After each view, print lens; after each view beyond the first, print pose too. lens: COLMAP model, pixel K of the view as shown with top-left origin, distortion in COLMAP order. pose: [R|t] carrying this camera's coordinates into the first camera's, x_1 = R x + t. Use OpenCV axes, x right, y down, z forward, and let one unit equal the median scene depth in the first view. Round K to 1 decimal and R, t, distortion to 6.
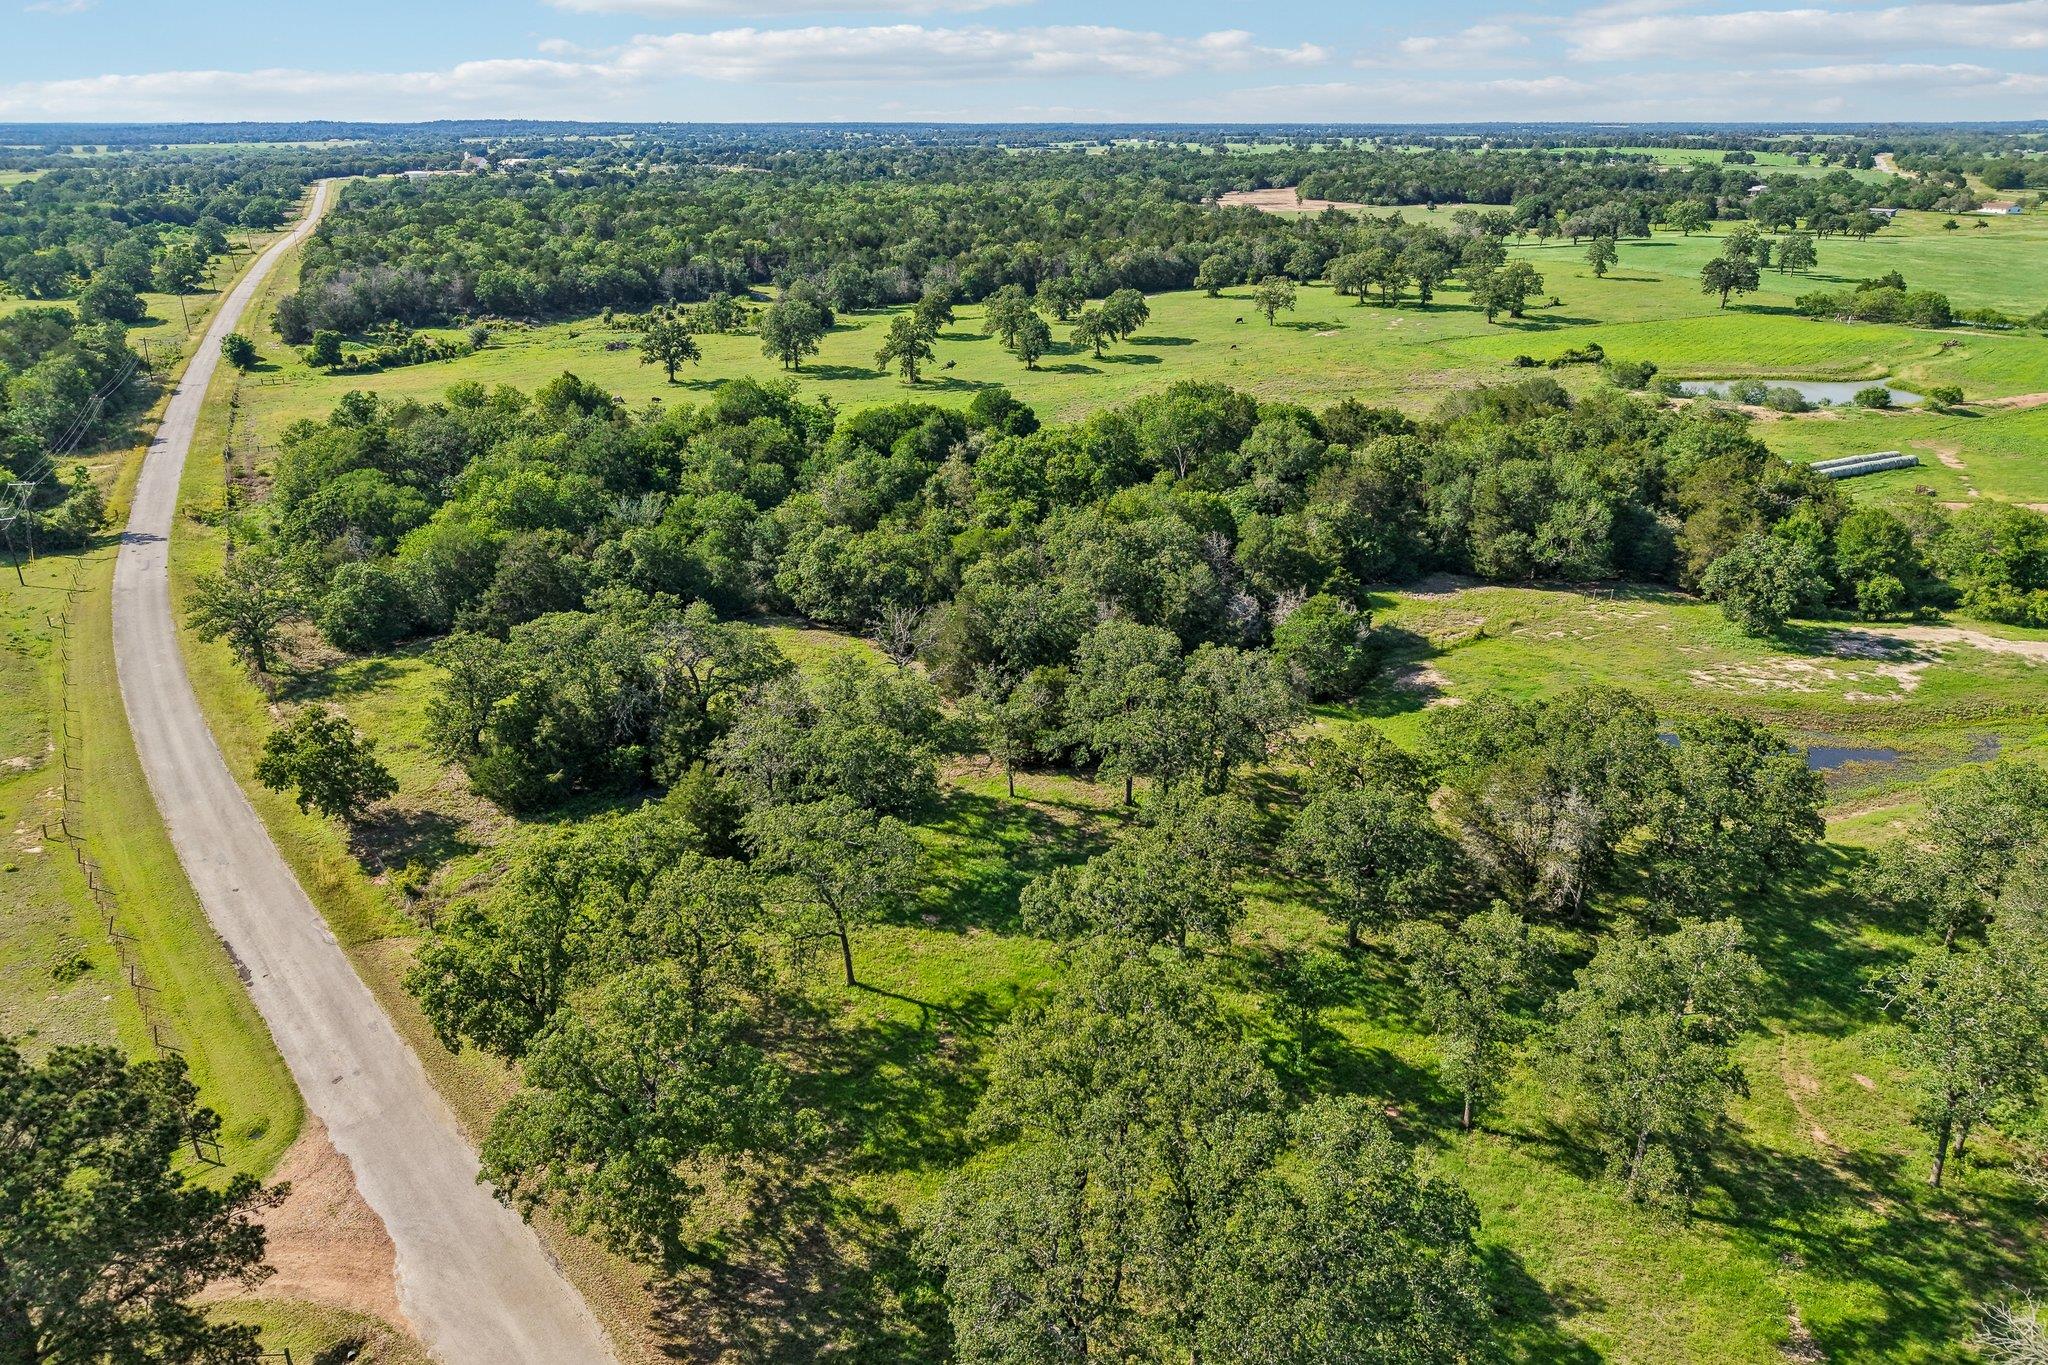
lens RADIAL K [[1392.9, 0, 1017.6], [0, 1392.9, 681.6], [0, 0, 1]] dist [0.035697, -0.037006]
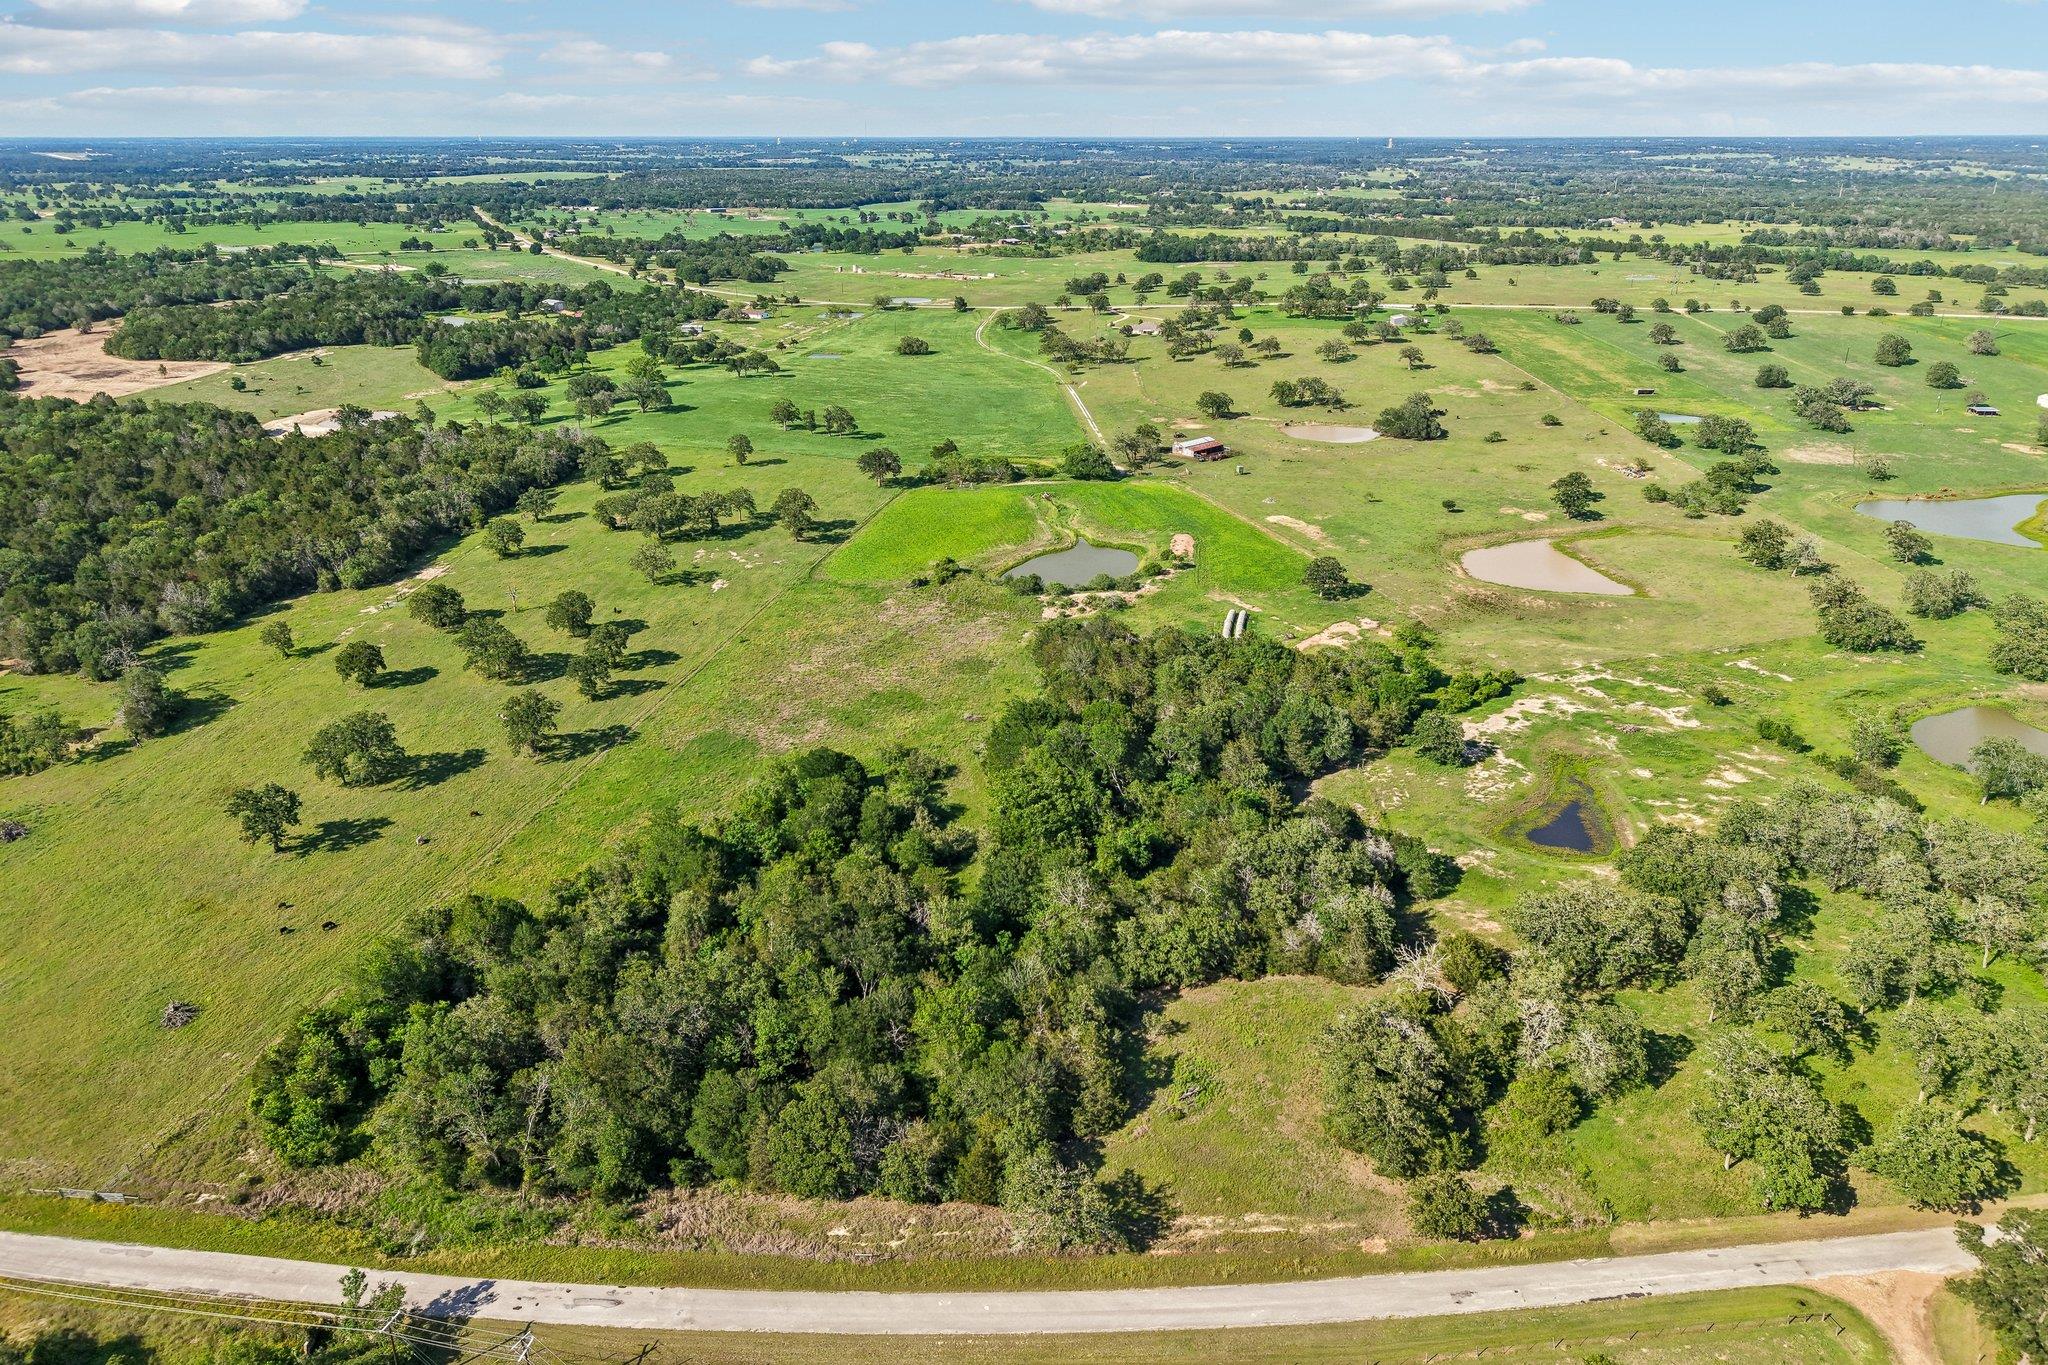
lens RADIAL K [[1389.5, 0, 1023.2], [0, 1389.5, 669.1], [0, 0, 1]] dist [0.029174, -0.029937]
pose [[0.559874, -0.299851, 0.772419, -0.617921], [0.308379, 0.940660, 0.141639, -0.299713], [-0.769054, 0.158898, 0.619119, 0.109812]]
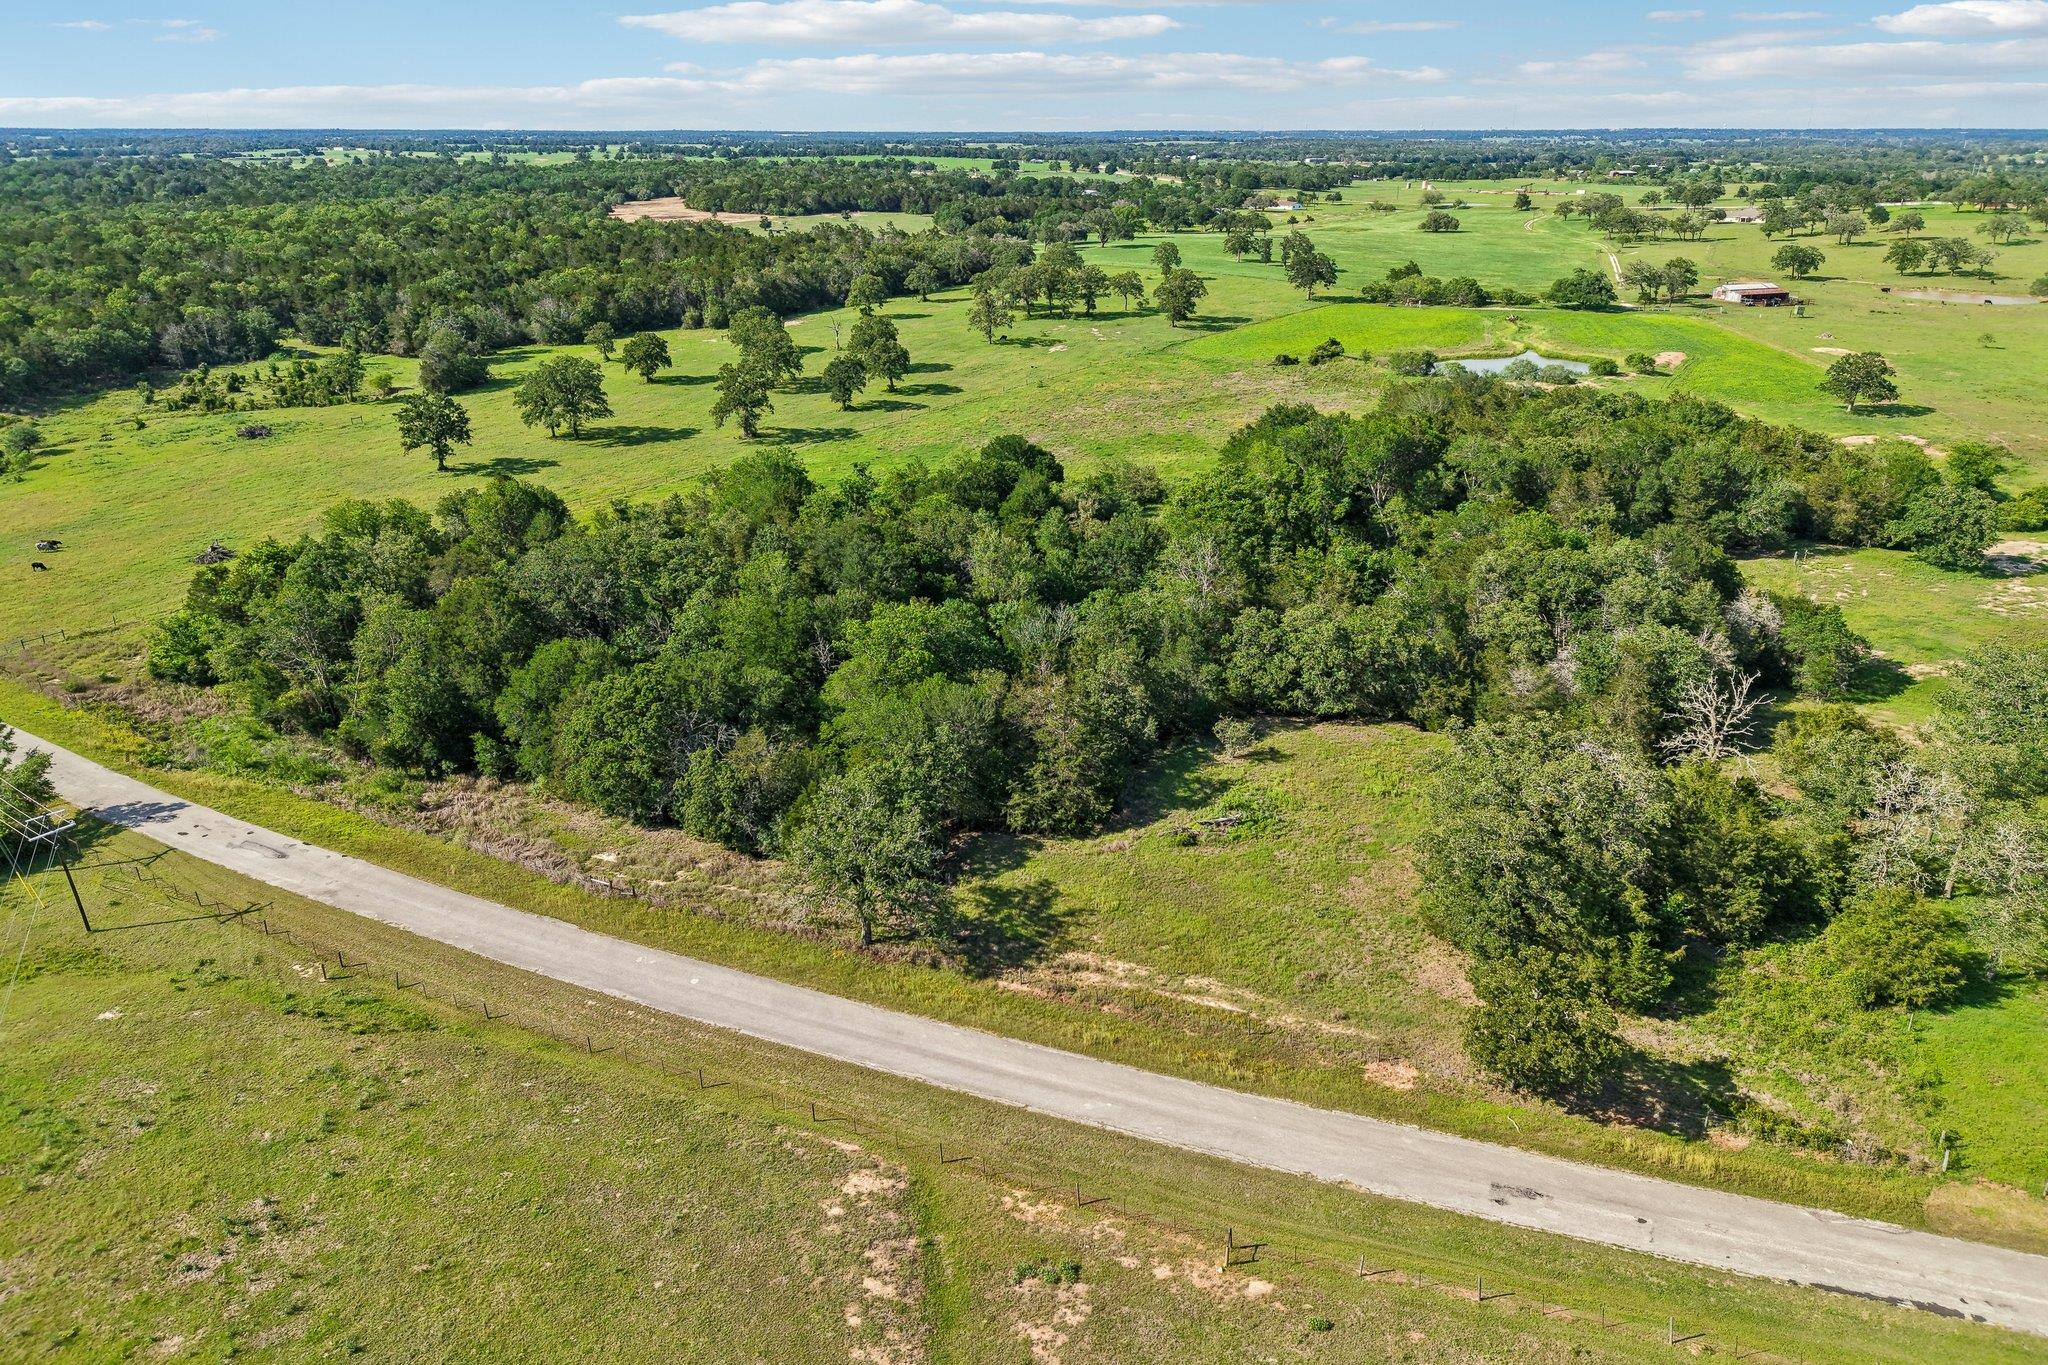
lens RADIAL K [[1389.5, 0, 1023.2], [0, 1389.5, 669.1], [0, 0, 1]] dist [0.029174, -0.029937]
pose [[0.854070, -0.186462, 0.485588, -0.370863], [0.191558, 0.980680, 0.039654, -0.073258], [-0.483601, 0.059152, 0.873288, 0.164990]]
